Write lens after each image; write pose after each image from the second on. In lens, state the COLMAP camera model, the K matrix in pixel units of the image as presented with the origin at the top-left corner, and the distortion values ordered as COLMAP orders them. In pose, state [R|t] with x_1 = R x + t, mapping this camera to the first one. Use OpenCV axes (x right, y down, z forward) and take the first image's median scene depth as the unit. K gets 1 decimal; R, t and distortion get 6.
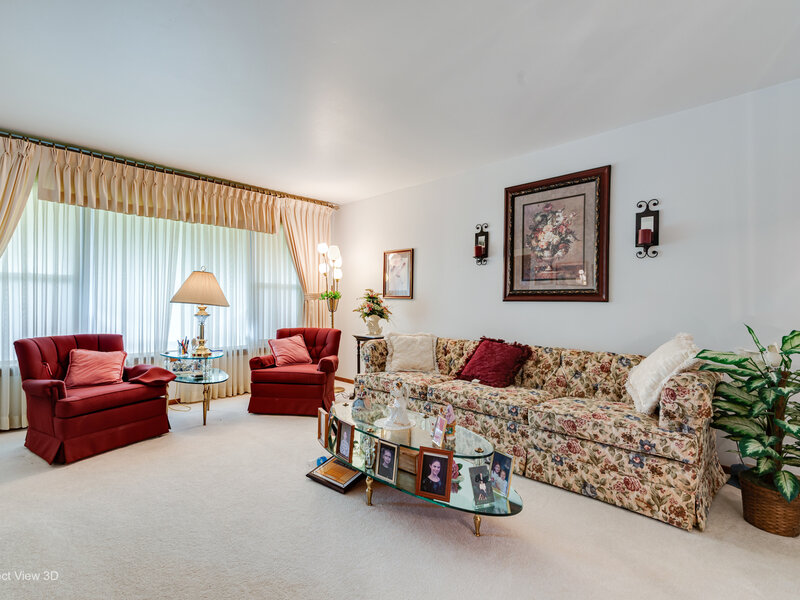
lens RADIAL K [[389.7, 0, 400.0], [0, 389.7, 300.0], [0, 0, 1]] dist [0.011626, -0.000155]
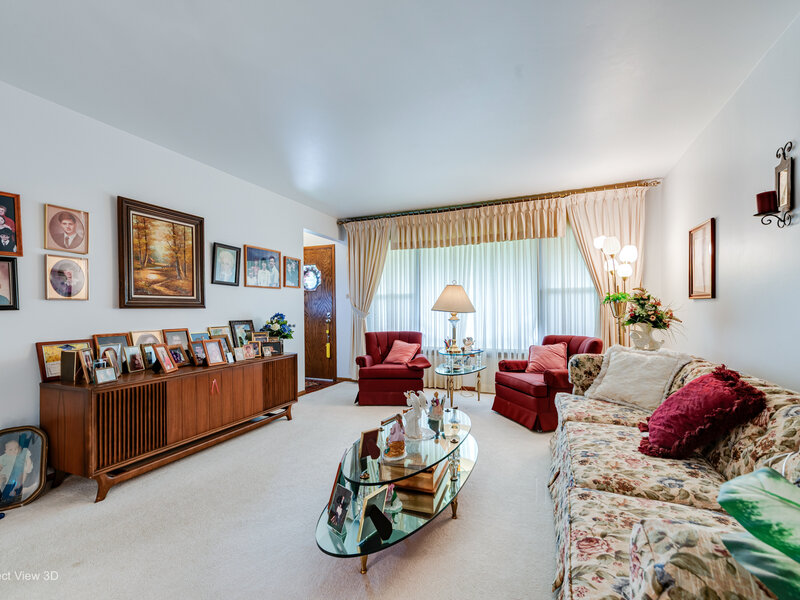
lens RADIAL K [[374.7, 0, 399.4], [0, 374.7, 308.7], [0, 0, 1]] dist [0.000067, -0.000117]
pose [[0.364593, -0.018395, -0.930985, 0.478680], [0.023215, 0.999674, -0.010661, 0.010215], [0.930877, -0.017726, 0.364901, 0.362568]]
